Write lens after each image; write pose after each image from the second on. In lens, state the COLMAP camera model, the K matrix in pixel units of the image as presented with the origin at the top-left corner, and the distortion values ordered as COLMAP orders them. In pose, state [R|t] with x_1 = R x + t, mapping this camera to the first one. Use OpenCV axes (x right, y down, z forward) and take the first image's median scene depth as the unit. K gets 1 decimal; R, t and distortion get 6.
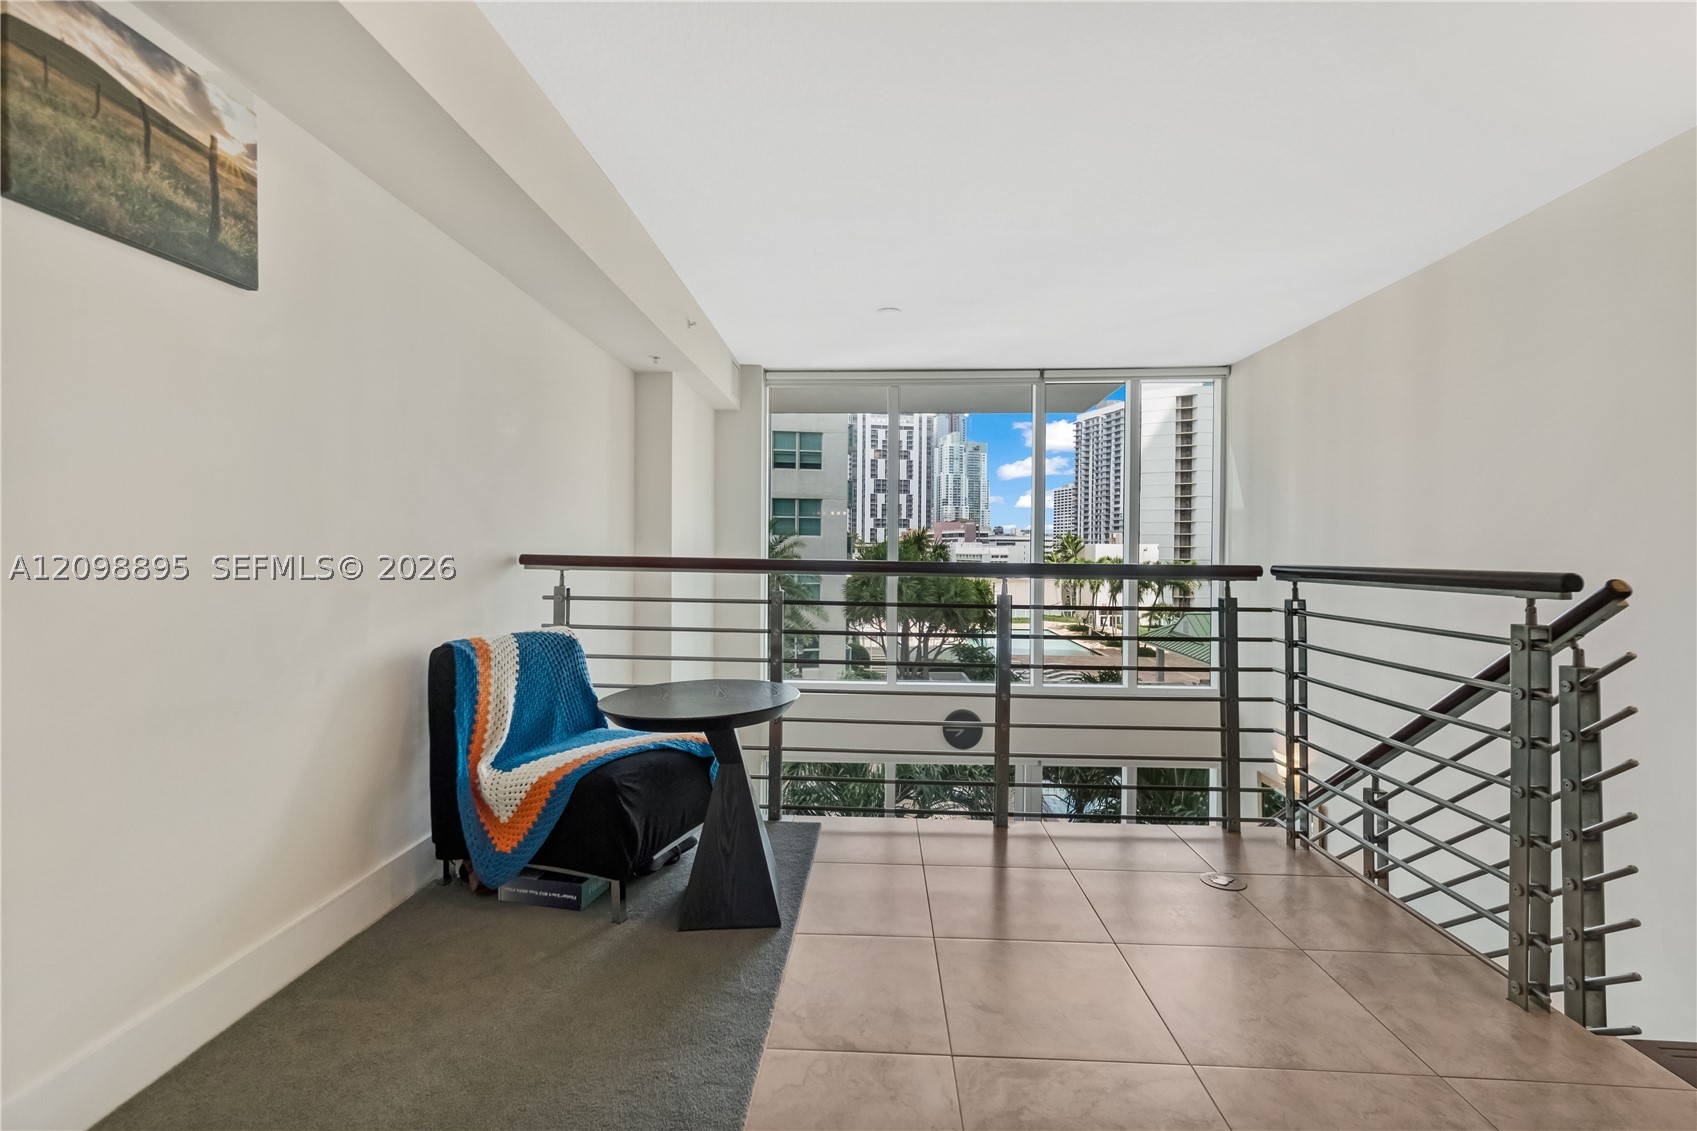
lens RADIAL K [[759.0, 0, 837.7], [0, 759.0, 557.3], [0, 0, 1]] dist [-0.001706, 0.000675]
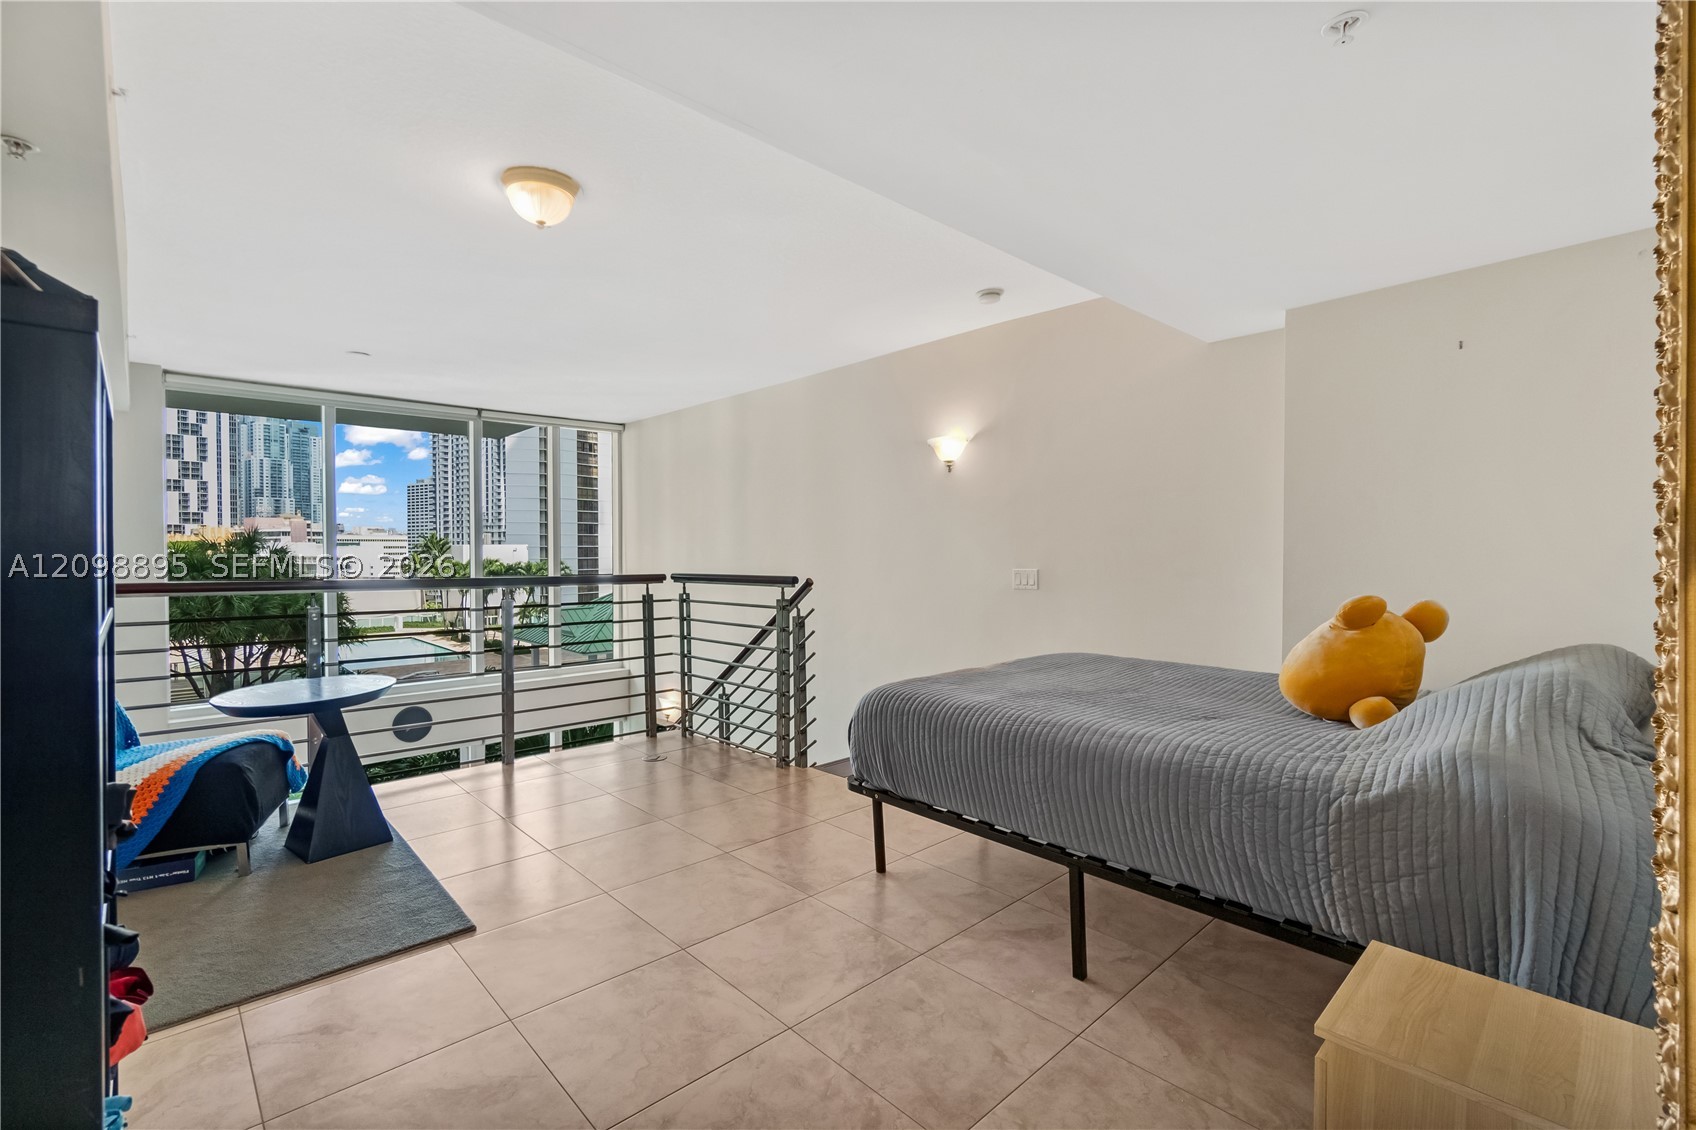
lens RADIAL K [[758.5, 0, 837.2], [0, 758.5, 556.8], [0, 0, 1]] dist [-0.001706, 0.000675]
pose [[0.700419, -0.015084, 0.713573, -0.378167], [0.015123, 0.999866, 0.006293, -0.032155], [-0.713572, 0.006384, 0.700553, -0.452999]]
